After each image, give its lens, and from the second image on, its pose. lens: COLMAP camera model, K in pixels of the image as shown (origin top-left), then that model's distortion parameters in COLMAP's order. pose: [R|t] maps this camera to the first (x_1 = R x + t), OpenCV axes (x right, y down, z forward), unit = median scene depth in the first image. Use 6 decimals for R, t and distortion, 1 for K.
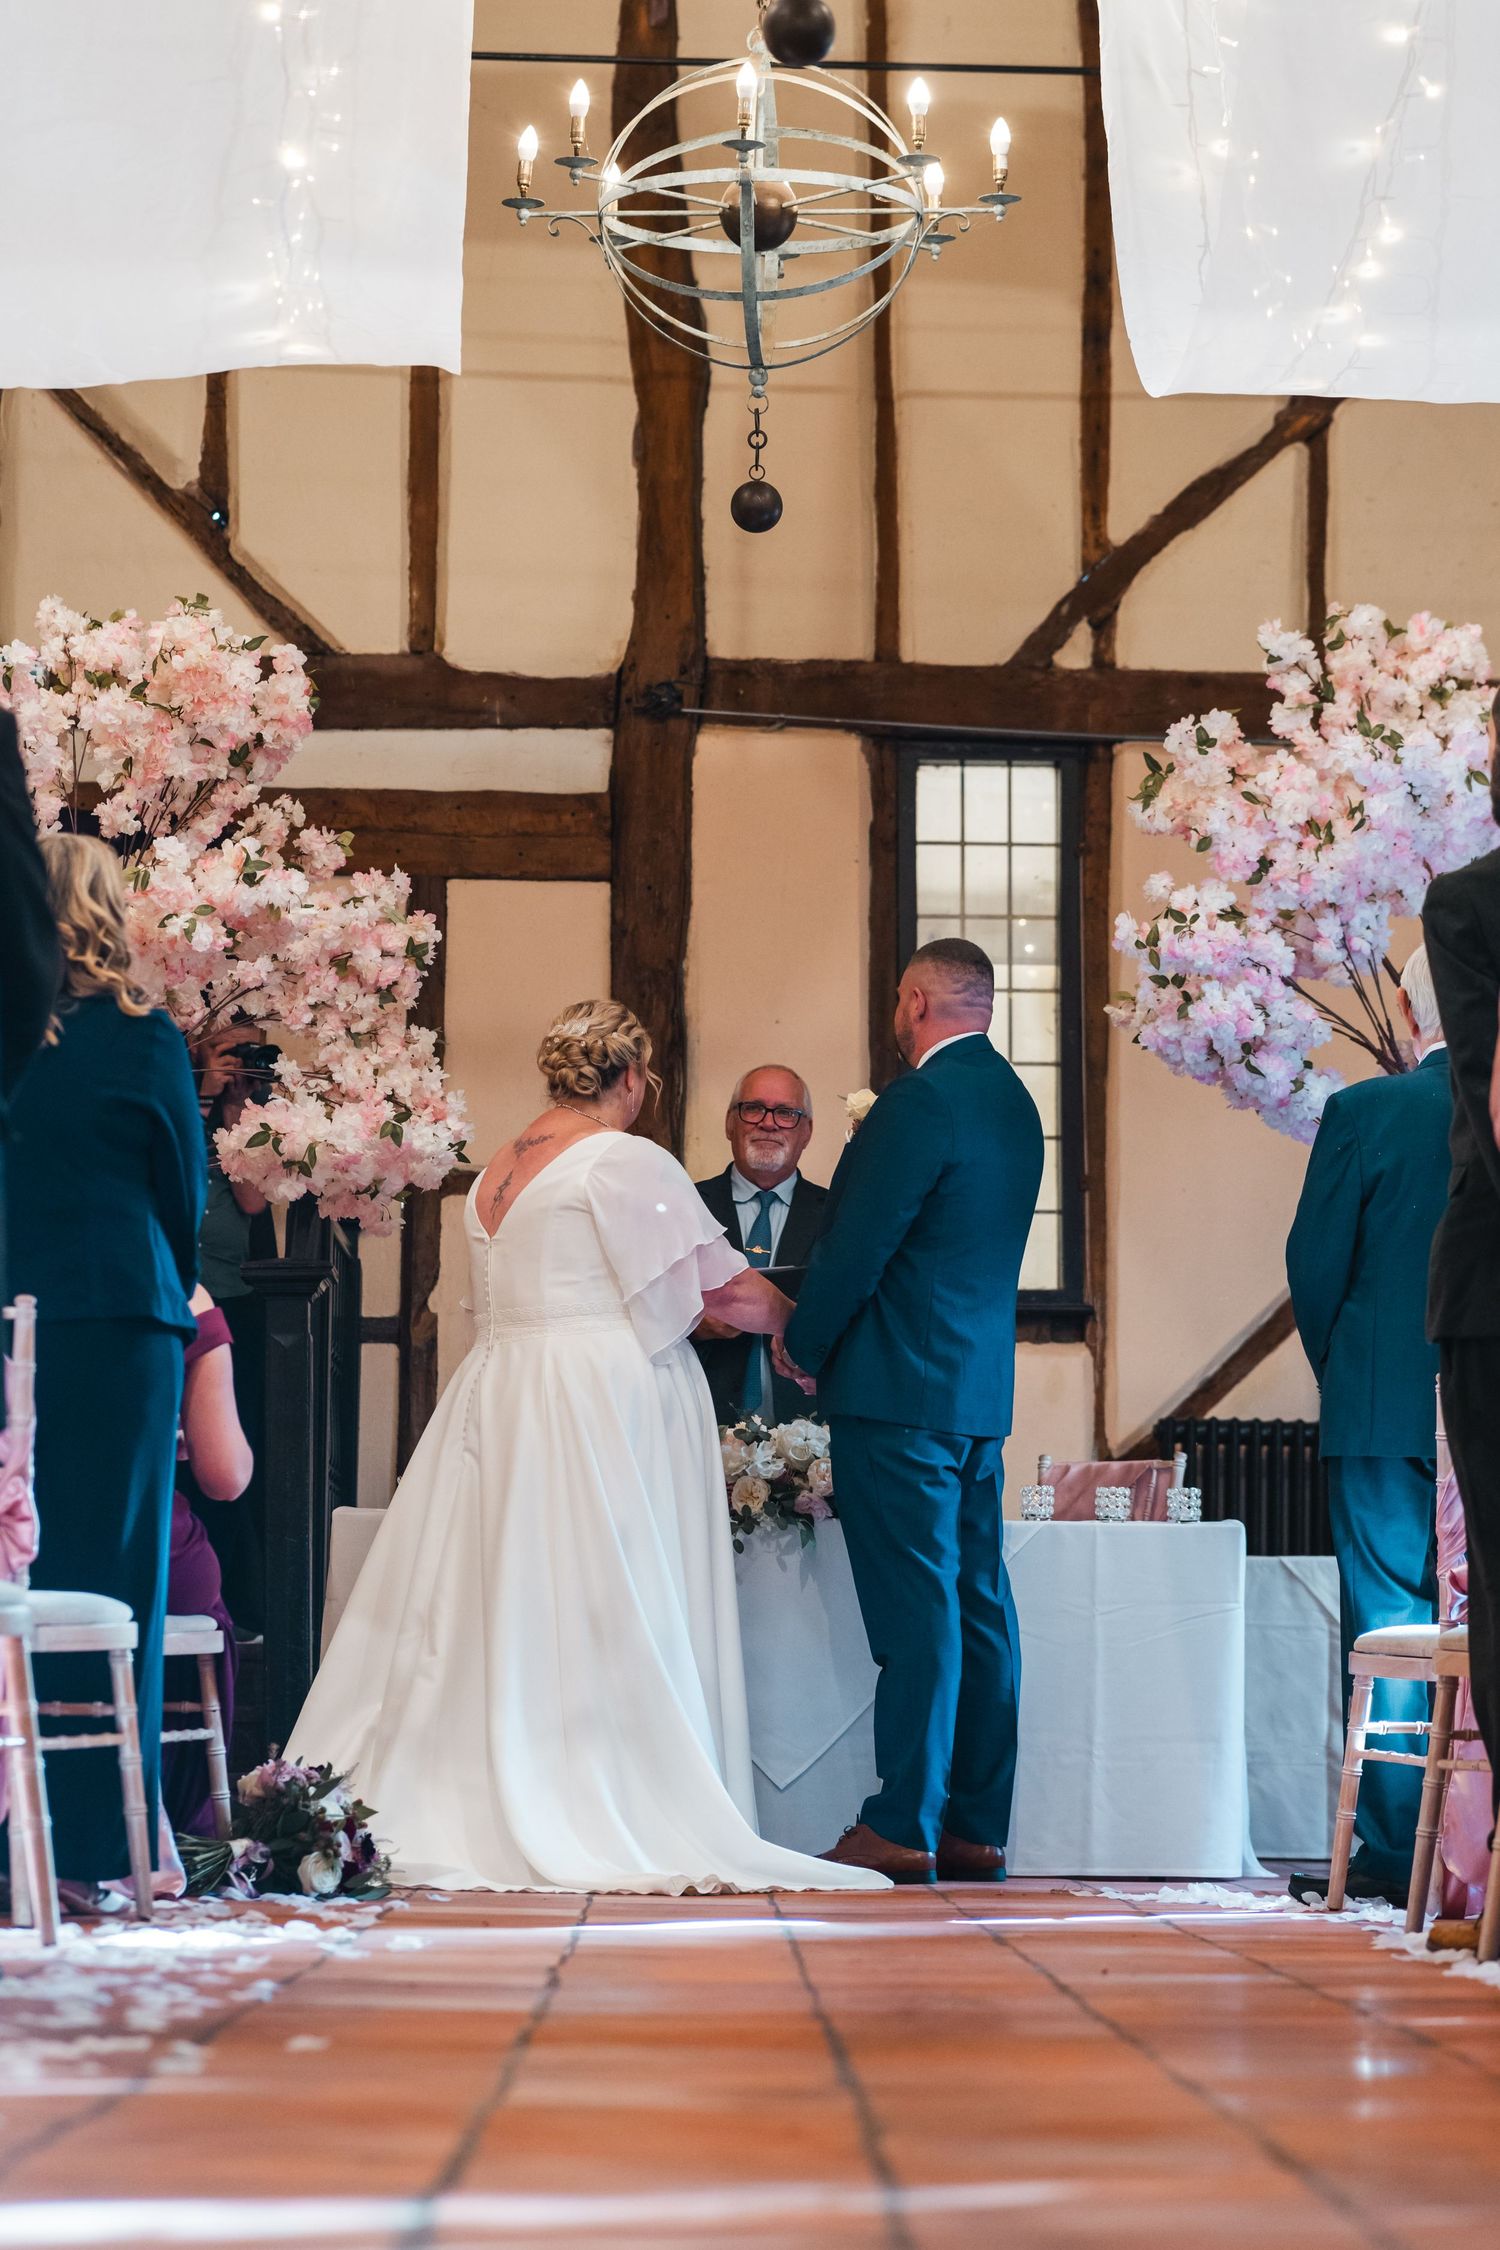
lens RADIAL K [[6579.6, 0, 741.5], [0, 6579.6, 1113.4], [0, 0, 1]] dist [-0.186161, 0.000000]
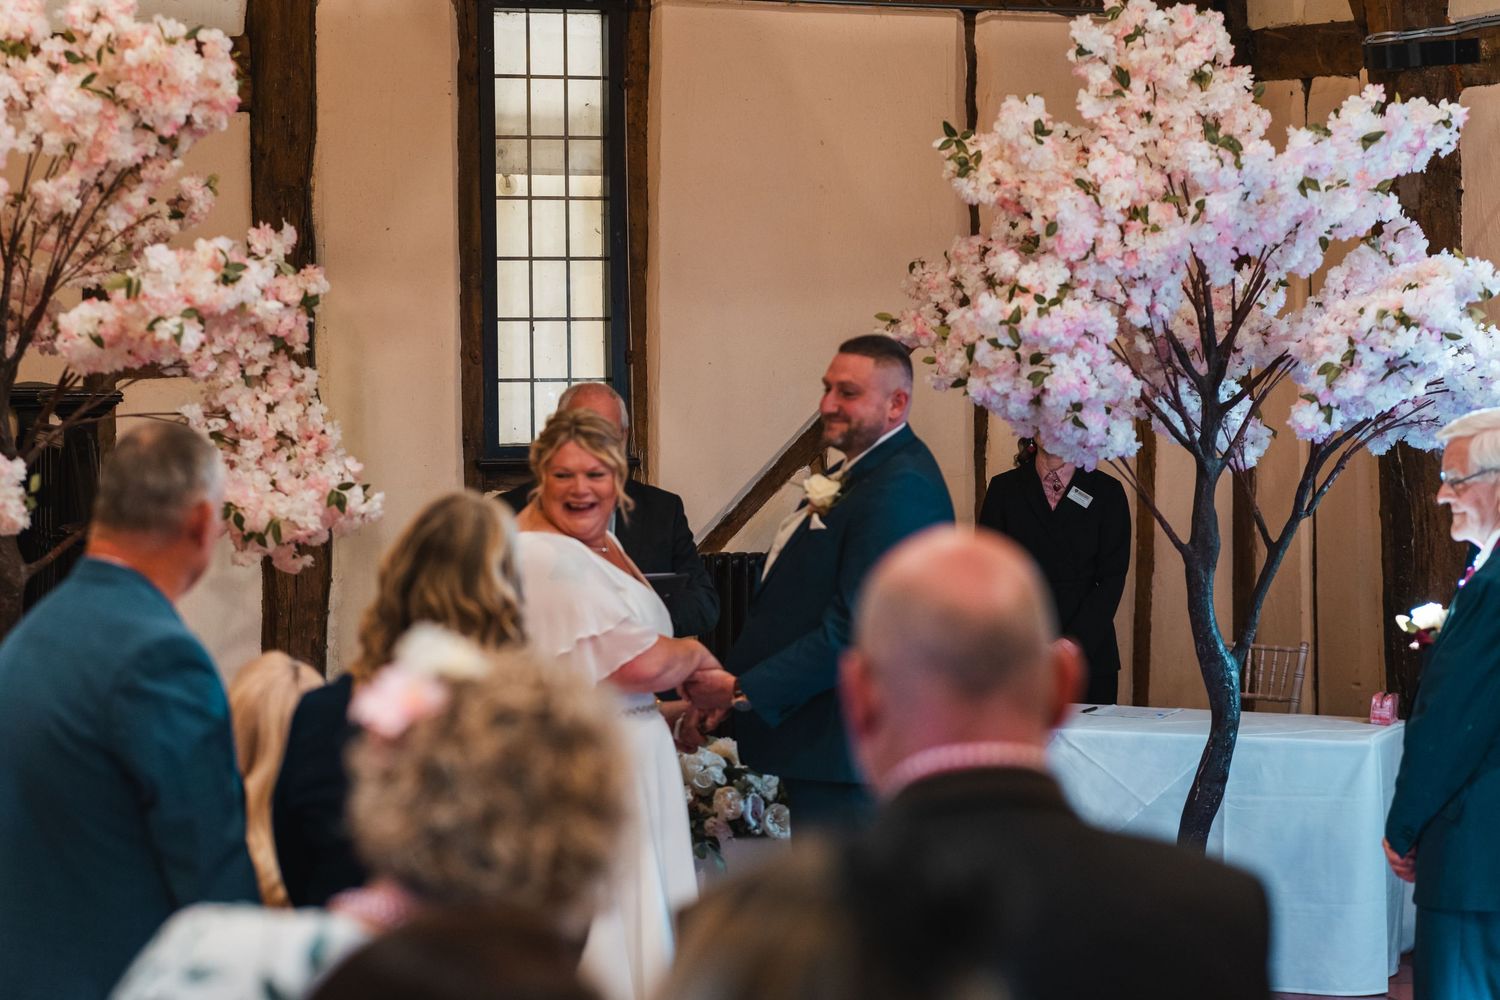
lens RADIAL K [[3902.8, 0, 752.9], [0, 3902.8, 489.7], [0, 0, 1]] dist [-0.160520, 0.000000]
pose [[0.960859, -0.020624, 0.276269, -0.158913], [-0.021968, 0.988413, 0.150191, -0.093253], [-0.276165, -0.150382, 0.949272, 0.365341]]
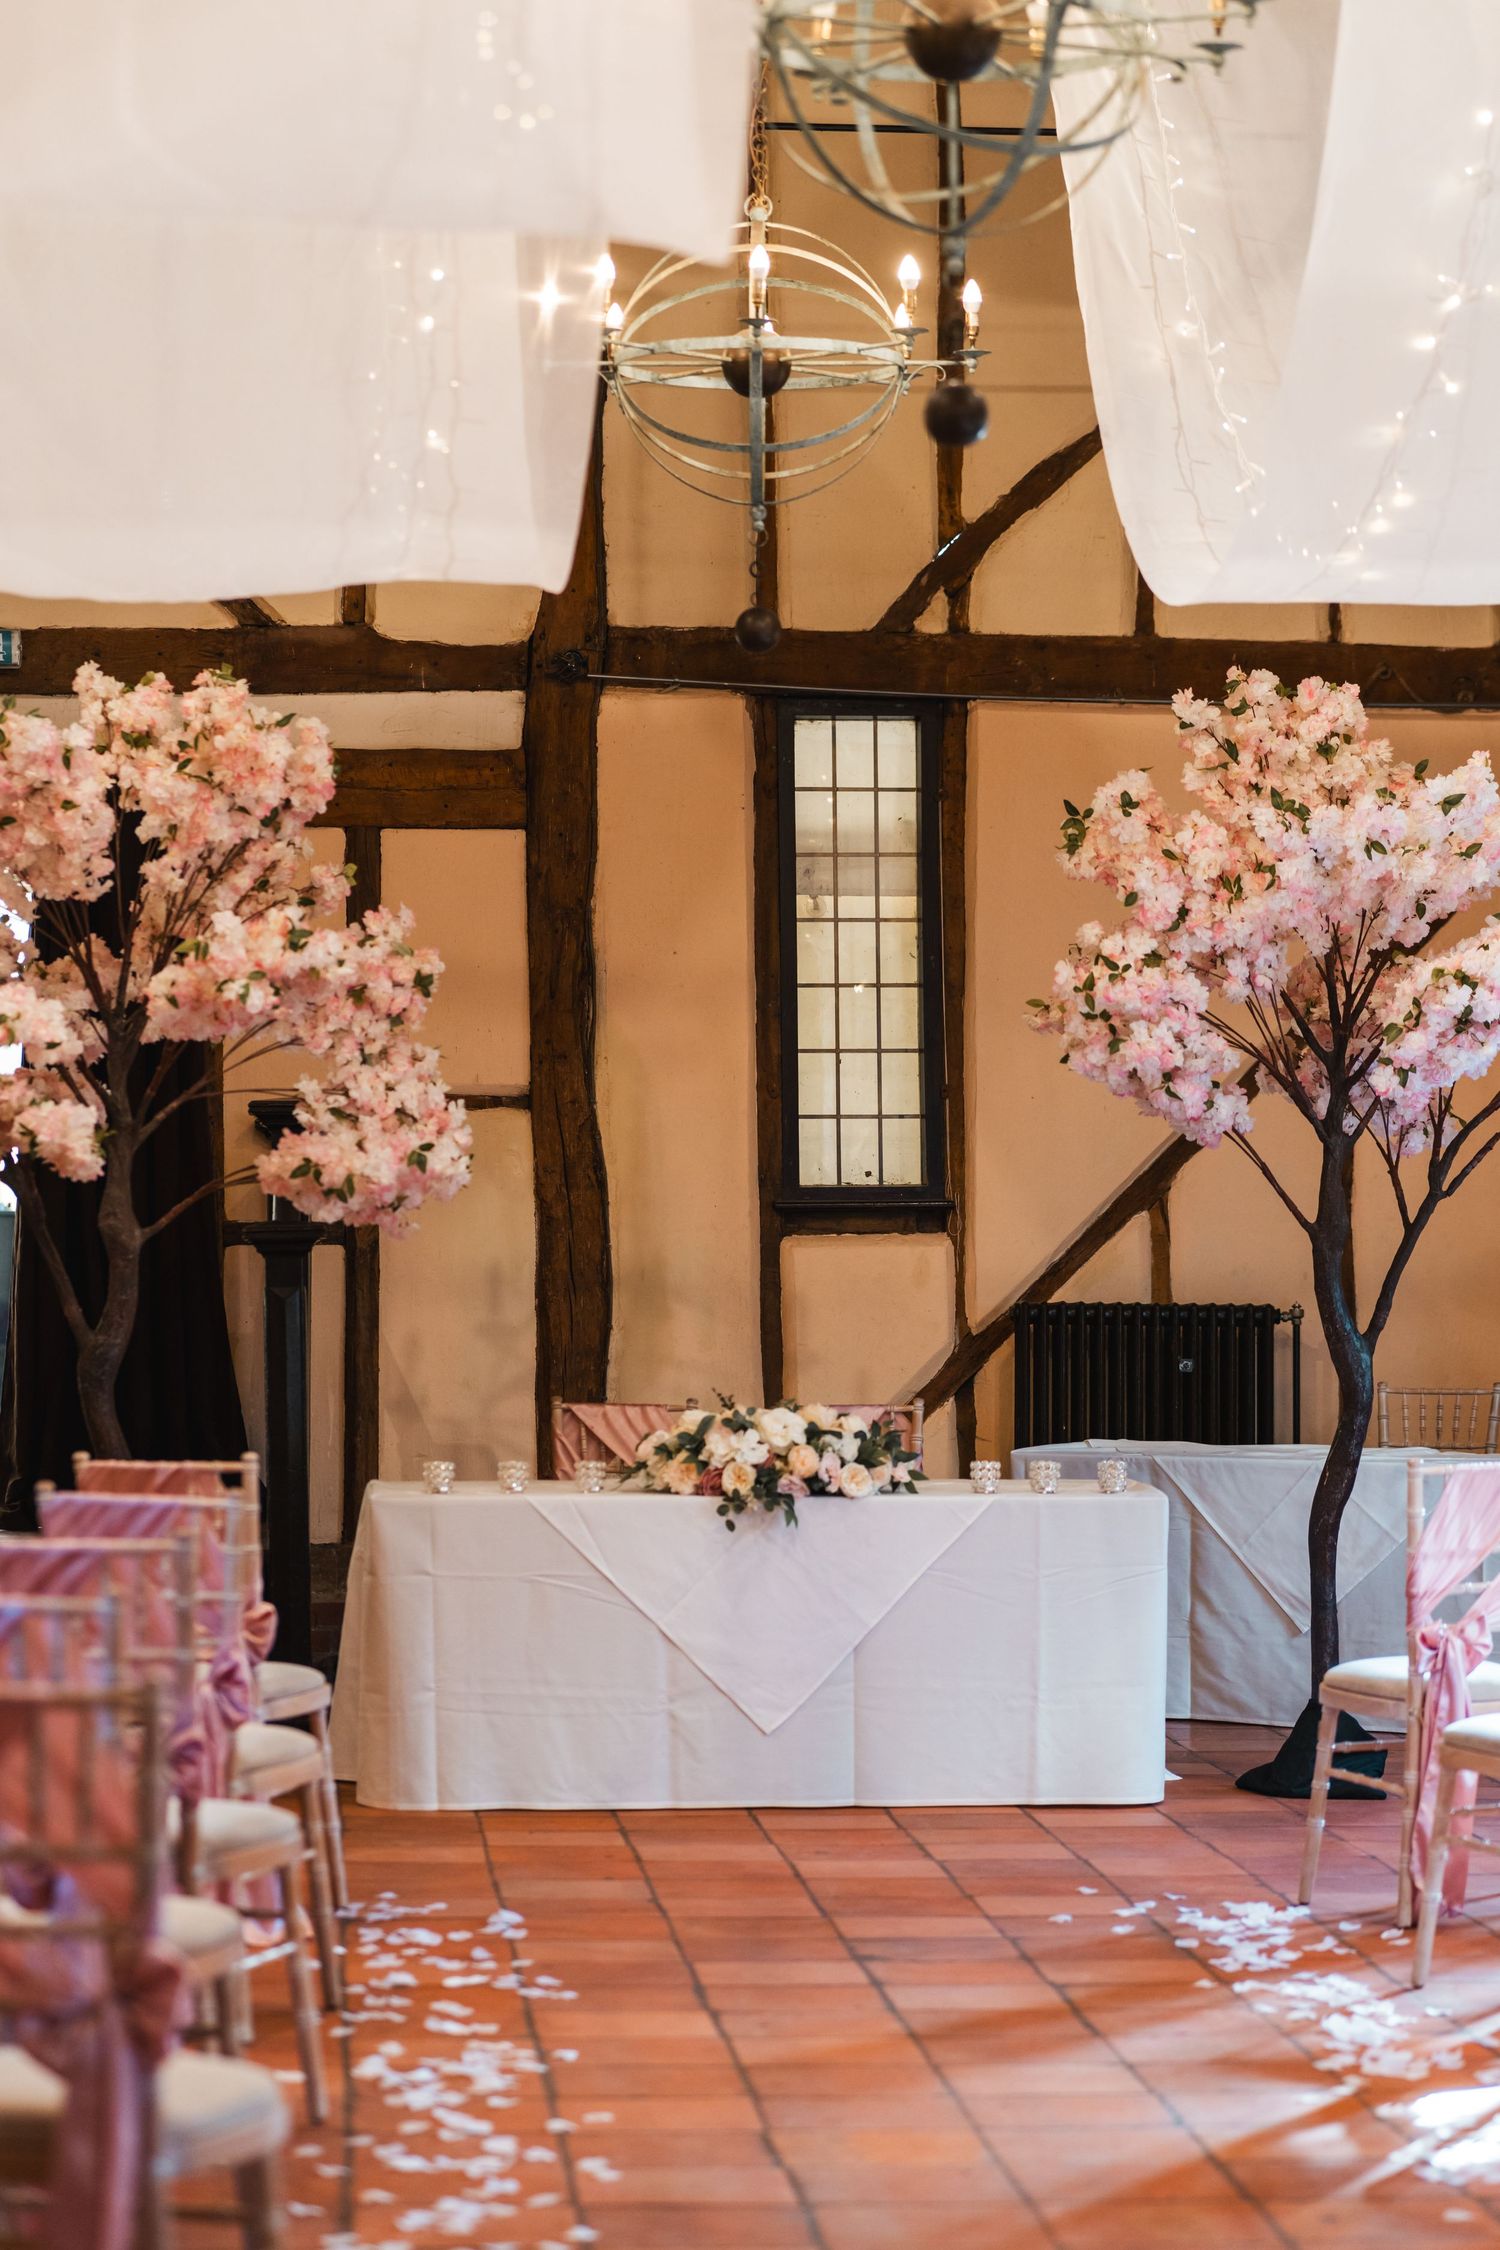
lens RADIAL K [[5854.3, 0, 753.8], [0, 5854.3, 1136.3], [0, 0, 1]] dist [-0.160520, 0.000000]
pose [[0.997476, -0.010706, 0.070189, -0.064058], [0.004702, 0.996357, 0.085155, -0.084036], [-0.070845, -0.084610, 0.993892, -0.002335]]
